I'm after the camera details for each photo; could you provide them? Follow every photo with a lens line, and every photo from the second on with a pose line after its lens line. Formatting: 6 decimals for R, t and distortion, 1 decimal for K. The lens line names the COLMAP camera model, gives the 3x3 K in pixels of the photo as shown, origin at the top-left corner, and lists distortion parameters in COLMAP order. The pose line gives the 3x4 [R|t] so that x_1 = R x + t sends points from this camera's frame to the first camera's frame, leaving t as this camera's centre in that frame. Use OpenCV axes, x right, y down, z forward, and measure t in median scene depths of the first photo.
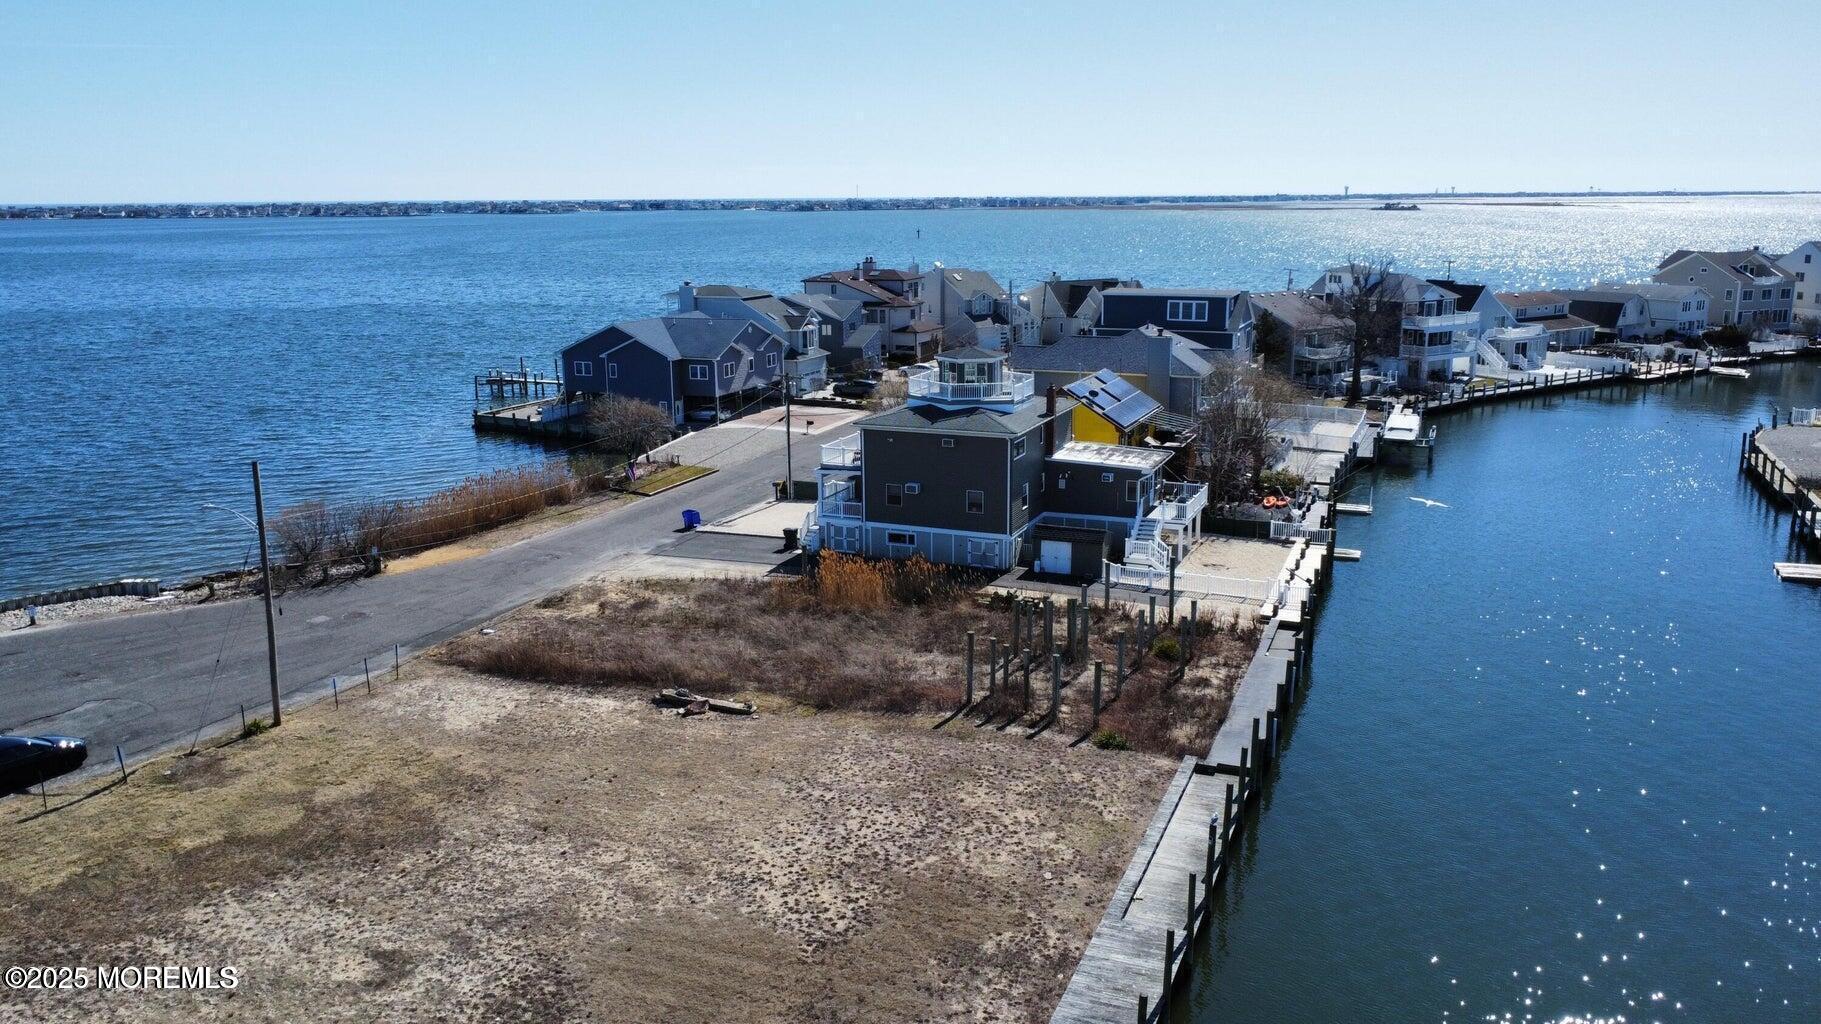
lens RADIAL K [[1367.2, 0, 912.0], [0, 1367.2, 501.4], [0, 0, 1]] dist [0.003498, -0.006666]
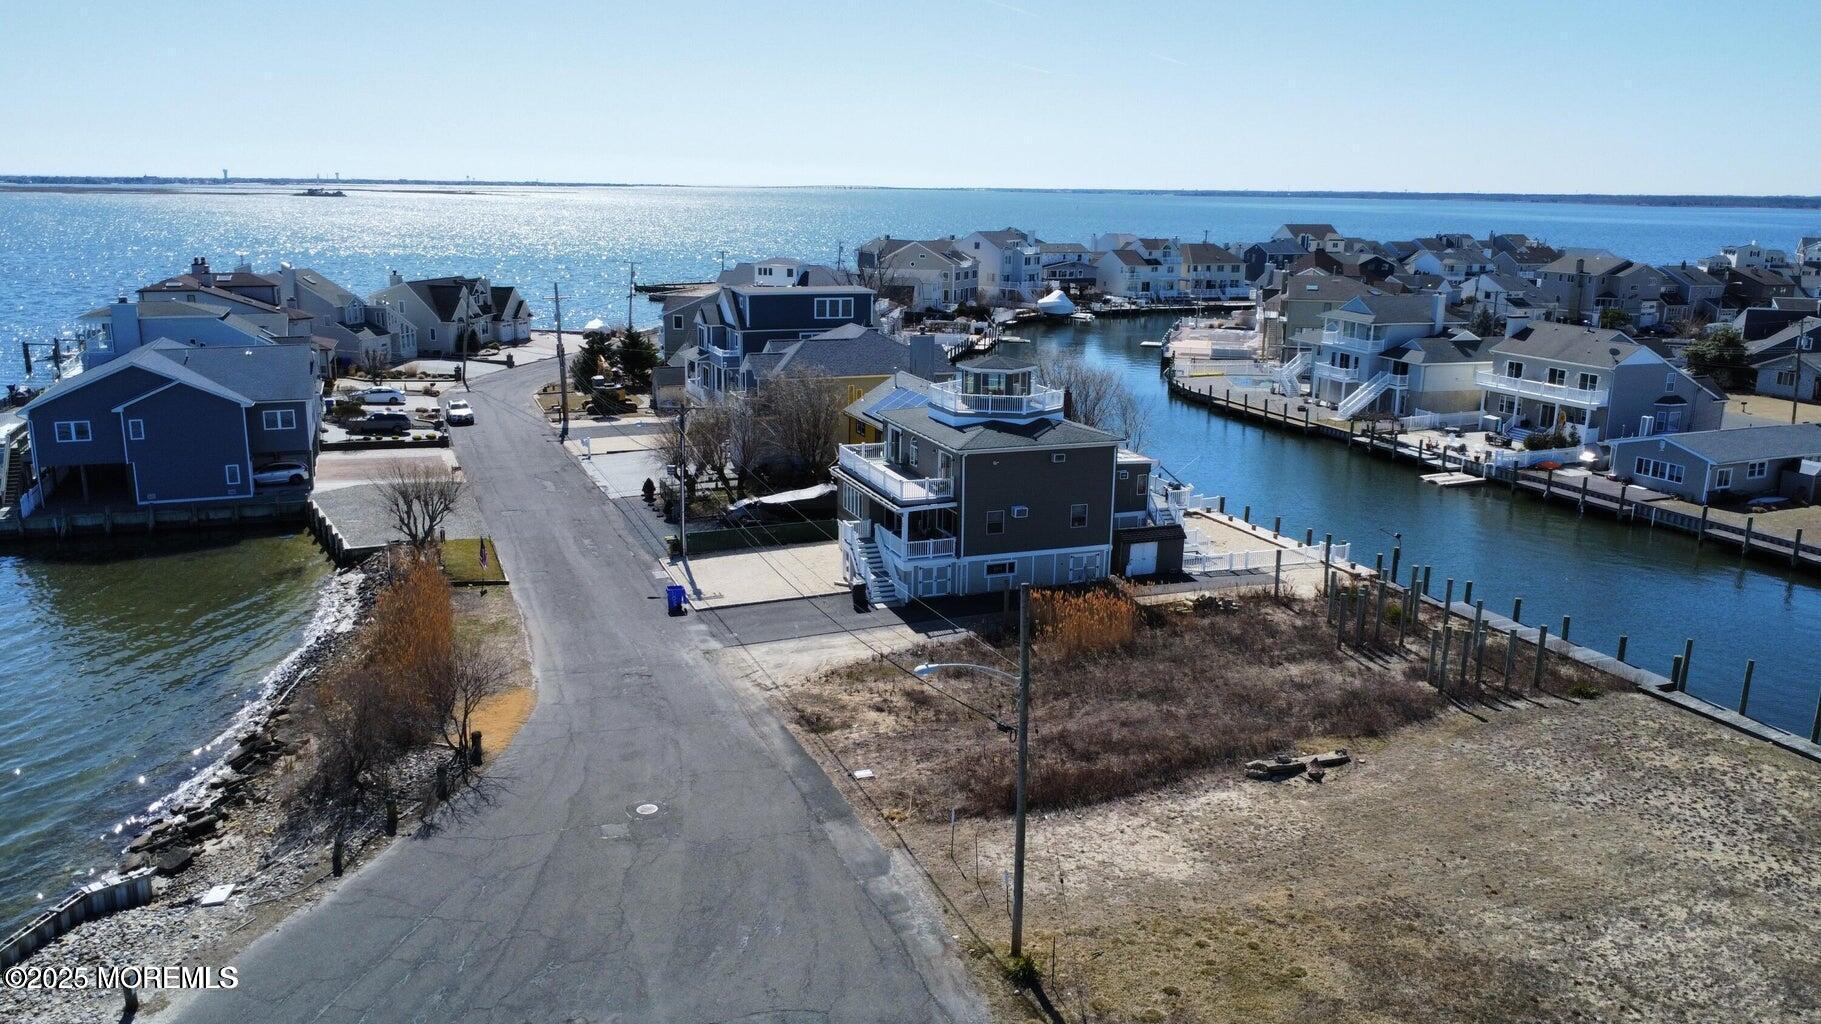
lens RADIAL K [[1367.2, 0, 913.2], [0, 1367.2, 509.7], [0, 0, 1]] dist [0.003498, -0.006666]
pose [[0.719786, -0.142557, 0.679401, -0.670377], [0.132052, 0.988935, 0.067605, -0.081879], [-0.681521, 0.041055, 0.730646, 0.368540]]
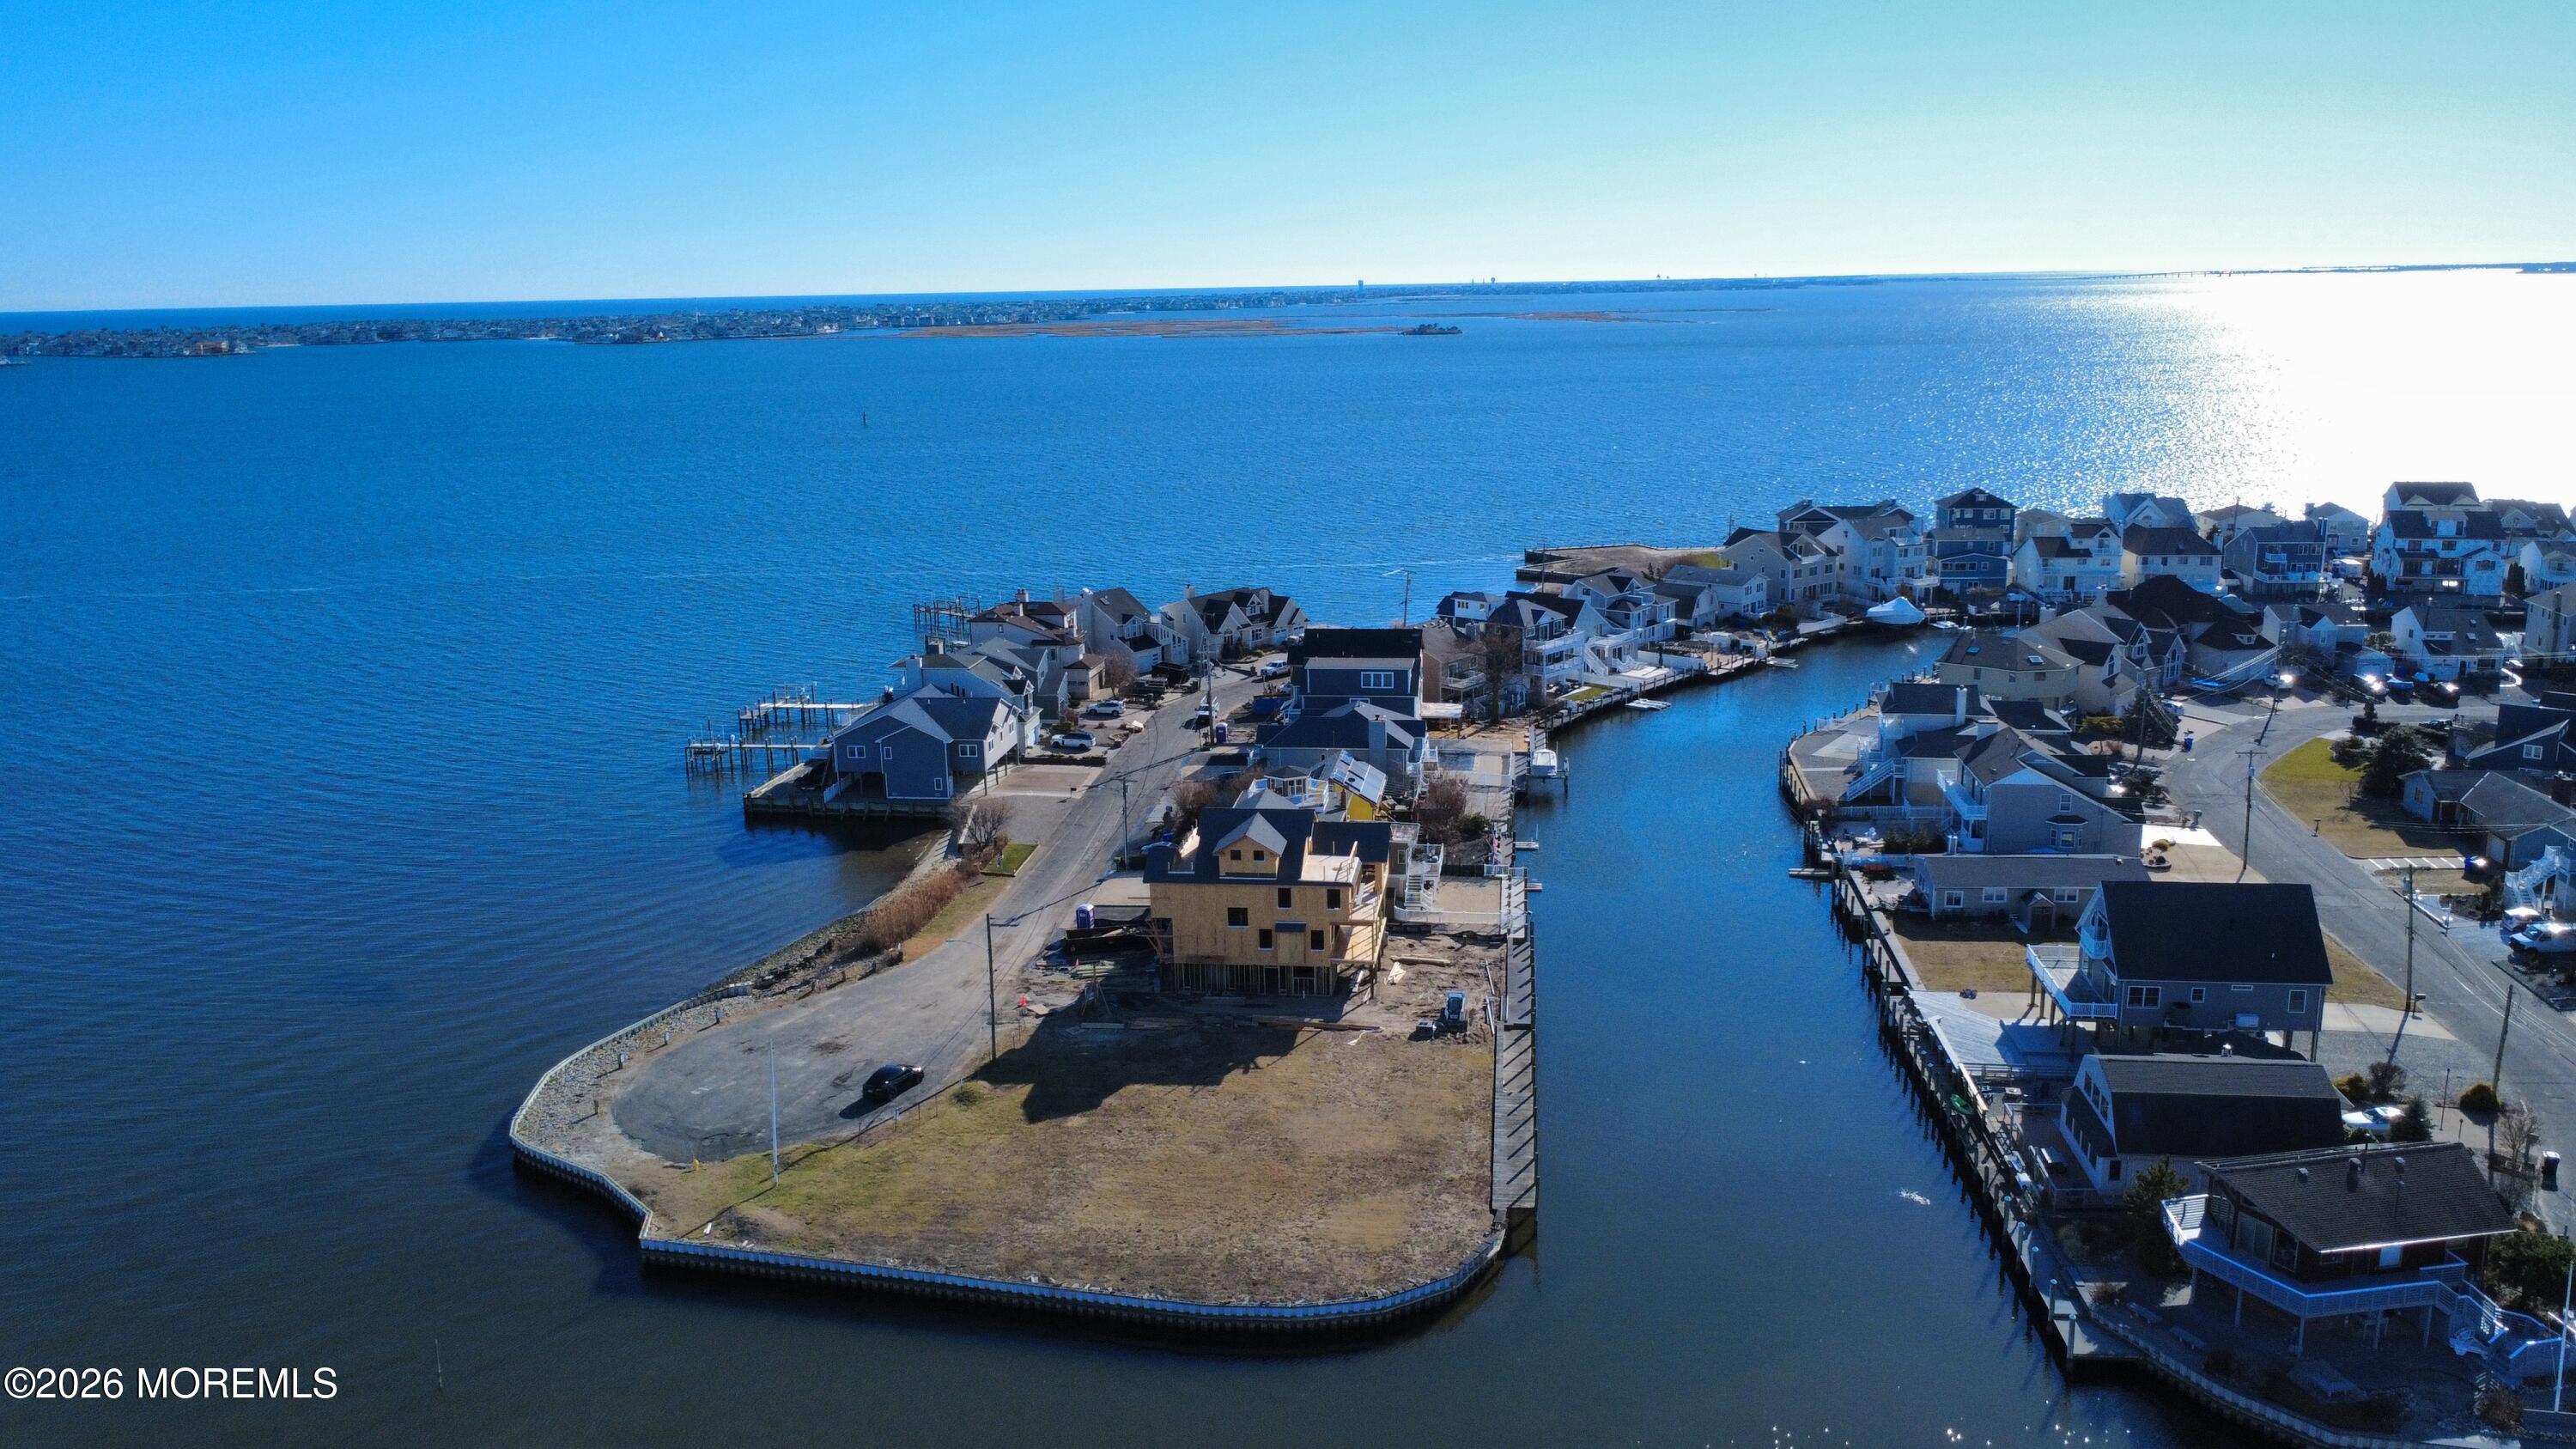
lens RADIAL K [[1934.3, 0, 1283.8], [0, 1934.3, 732.3], [0, 0, 1]] dist [0.003498, -0.006666]
pose [[0.964966, -0.070888, 0.252618, -0.496916], [0.068925, 0.997483, 0.016621, -0.189965], [-0.253161, 0.001373, 0.967423, -1.036584]]
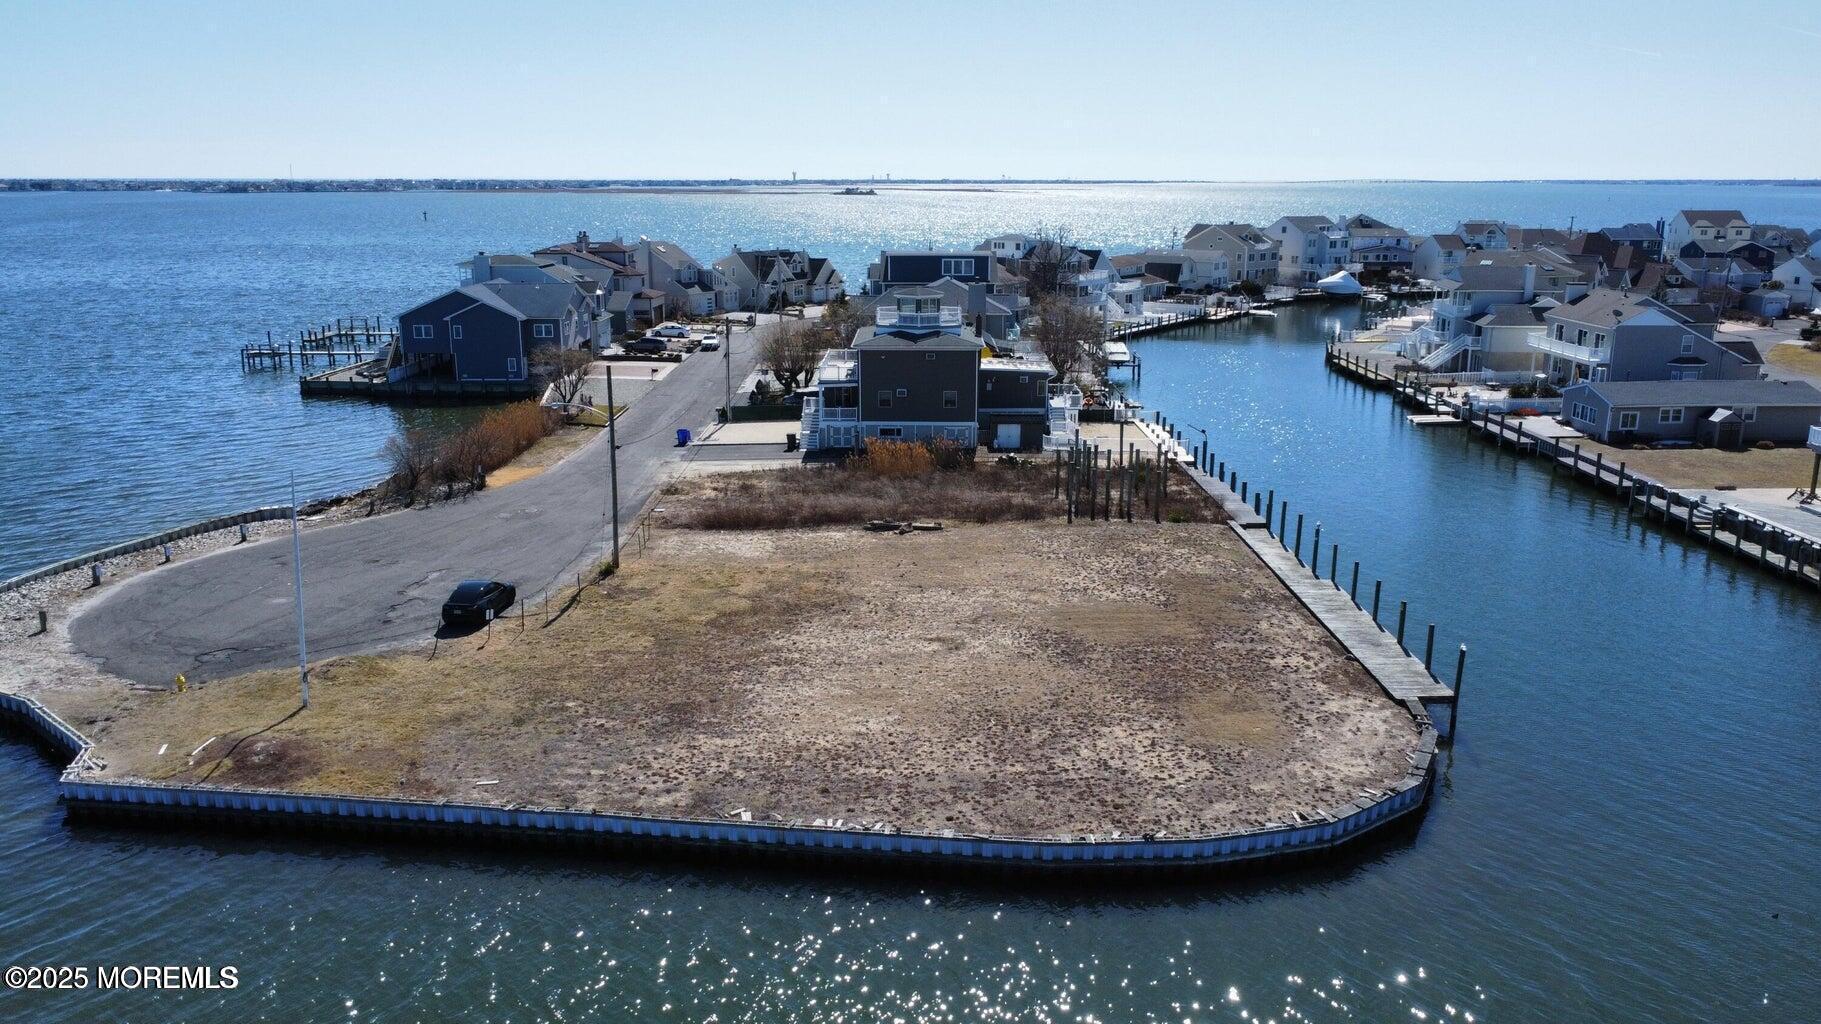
lens RADIAL K [[1367.2, 0, 910.3], [0, 1367.2, 506.6], [0, 0, 1]] dist [0.003498, -0.006666]
pose [[0.925222, -0.079900, 0.370918, -0.488473], [0.074461, 0.996803, 0.028986, 0.062280], [-0.372048, 0.000800, 0.928213, -0.236559]]
